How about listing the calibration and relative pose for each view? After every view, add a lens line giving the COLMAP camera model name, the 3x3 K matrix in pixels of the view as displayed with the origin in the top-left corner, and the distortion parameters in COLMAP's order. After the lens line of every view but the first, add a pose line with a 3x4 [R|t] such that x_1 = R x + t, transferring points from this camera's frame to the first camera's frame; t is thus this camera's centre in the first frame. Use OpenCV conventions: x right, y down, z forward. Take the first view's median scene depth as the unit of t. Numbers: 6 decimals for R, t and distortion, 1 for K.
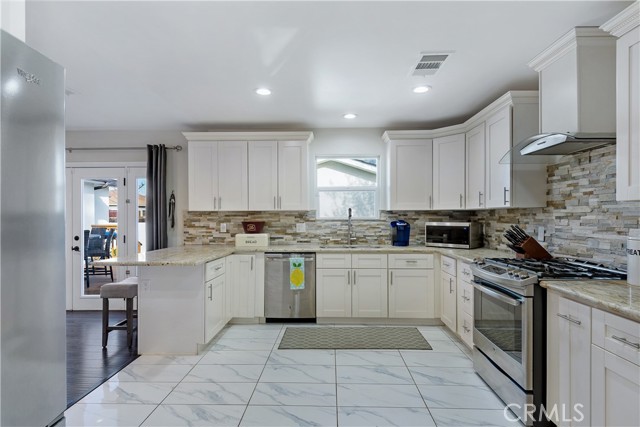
lens RADIAL K [[338.1, 0, 325.0], [0, 338.1, 214.9], [0, 0, 1]] dist [0.037200, -0.012556]
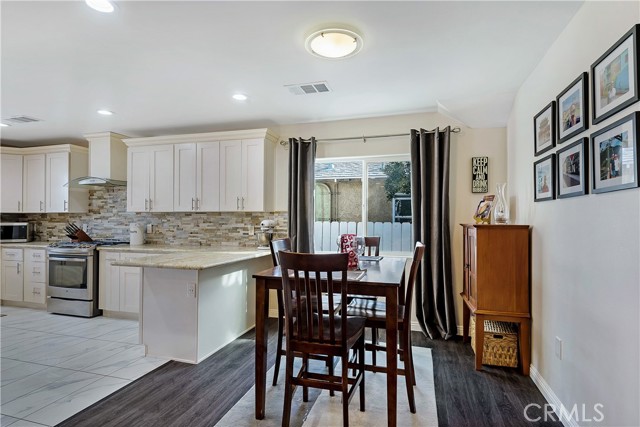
lens RADIAL K [[338.1, 0, 315.7], [0, 338.1, 215.7], [0, 0, 1]] dist [0.037200, -0.012556]
pose [[0.296624, 0.014070, 0.954891, -0.766144], [-0.004663, 0.999901, -0.013285, 0.011790], [-0.954983, -0.000512, 0.296660, -0.713817]]
